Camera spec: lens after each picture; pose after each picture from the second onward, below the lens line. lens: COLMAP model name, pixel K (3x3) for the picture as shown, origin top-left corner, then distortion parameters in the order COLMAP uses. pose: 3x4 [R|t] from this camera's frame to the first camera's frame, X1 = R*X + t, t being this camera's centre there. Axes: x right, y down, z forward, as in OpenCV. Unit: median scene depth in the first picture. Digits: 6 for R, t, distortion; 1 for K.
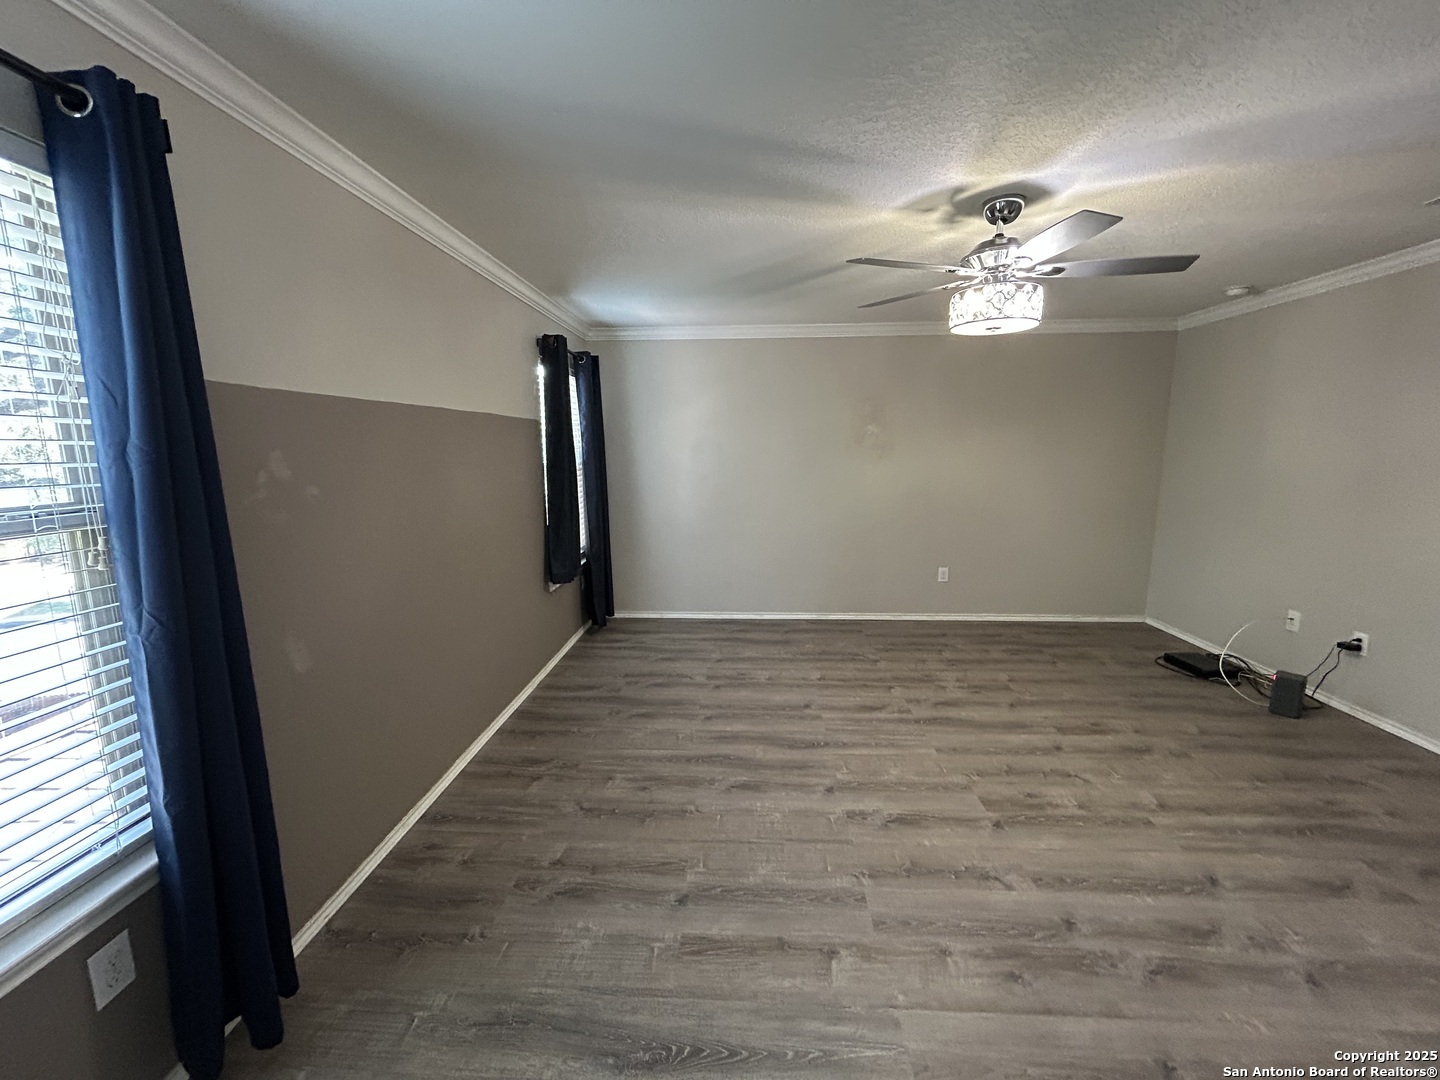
lens RADIAL K [[581.9, 0, 718.2], [0, 581.9, 540.4], [0, 0, 1]] dist [-0.002482, 0.000935]
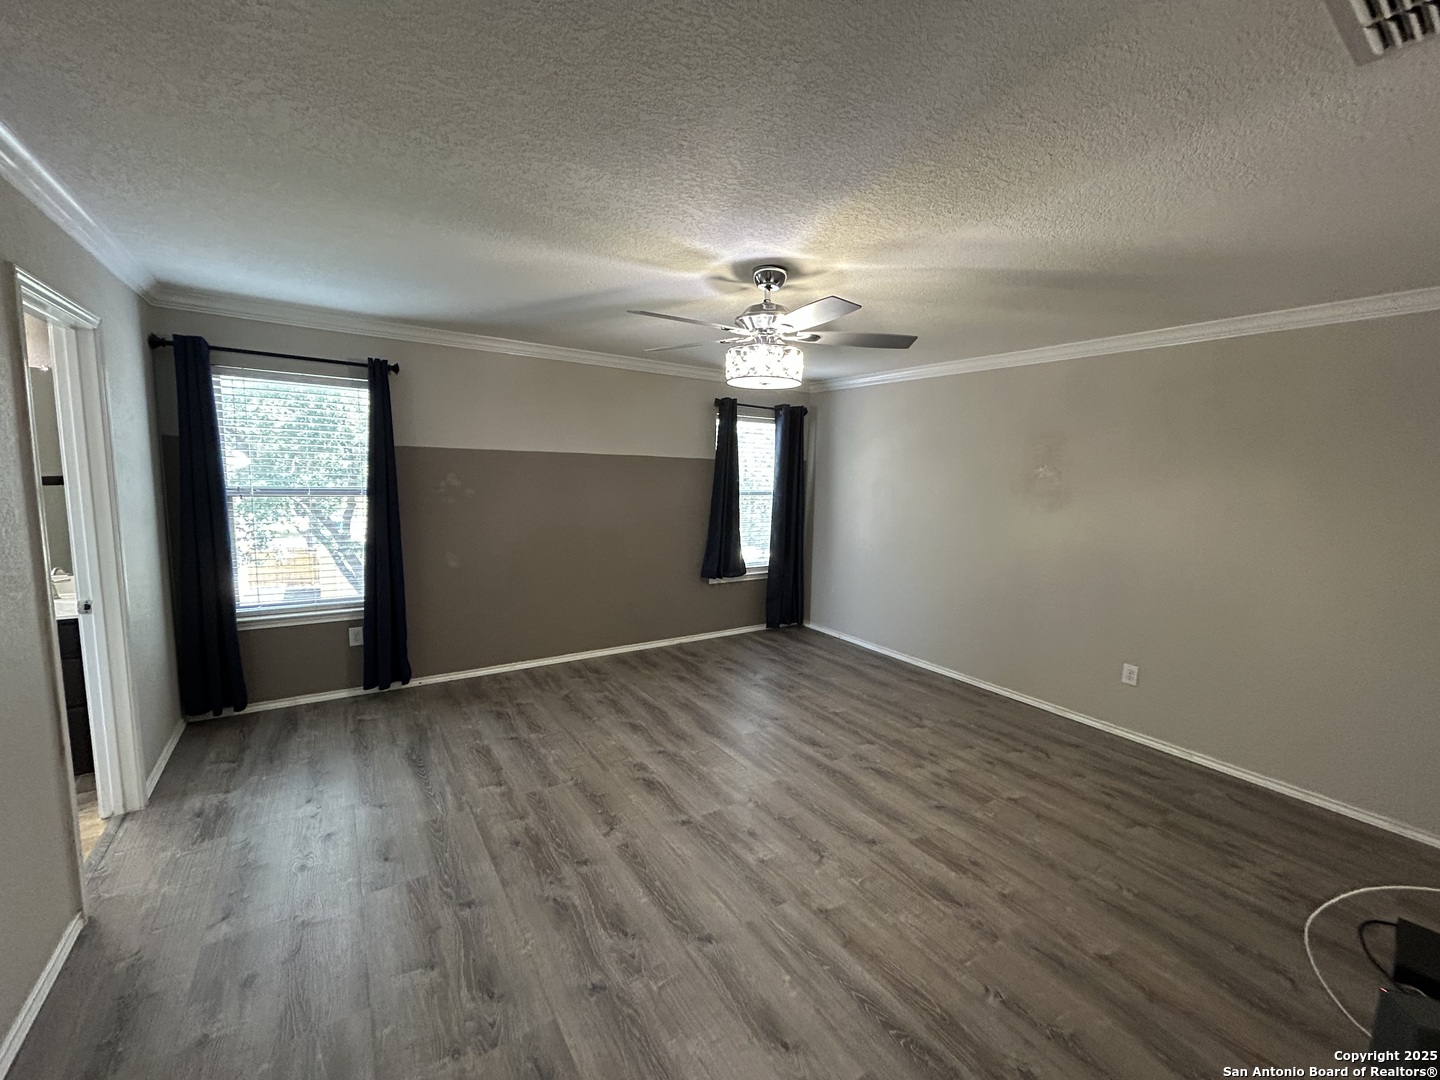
lens RADIAL K [[581.9, 0, 718.2], [0, 581.9, 540.4], [0, 0, 1]] dist [-0.002482, 0.000935]
pose [[0.598906, 0.121417, -0.791562, 1.089681], [-0.162691, 0.986274, 0.028189, -0.073725], [0.784120, 0.111897, 0.610439, 0.243070]]
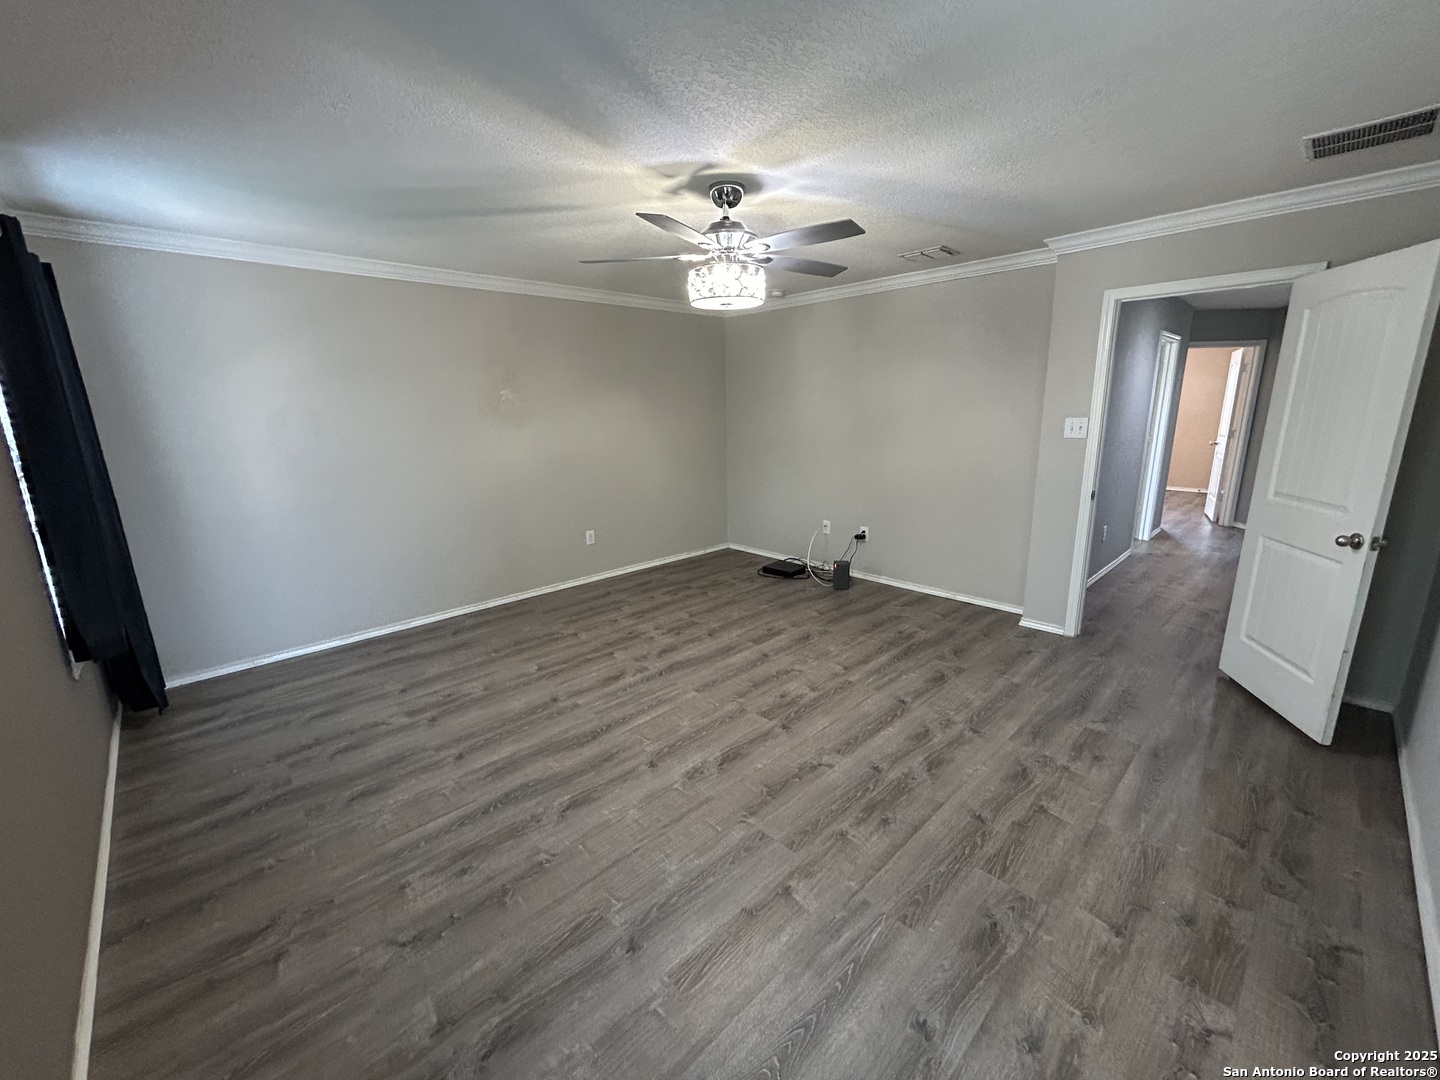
lens RADIAL K [[581.9, 0, 718.2], [0, 581.9, 540.4], [0, 0, 1]] dist [-0.002482, 0.000935]
pose [[0.684696, -0.171517, 0.708359, -0.329688], [0.130232, 0.985065, 0.112636, -0.039468], [-0.717099, 0.015129, 0.696807, 0.201959]]
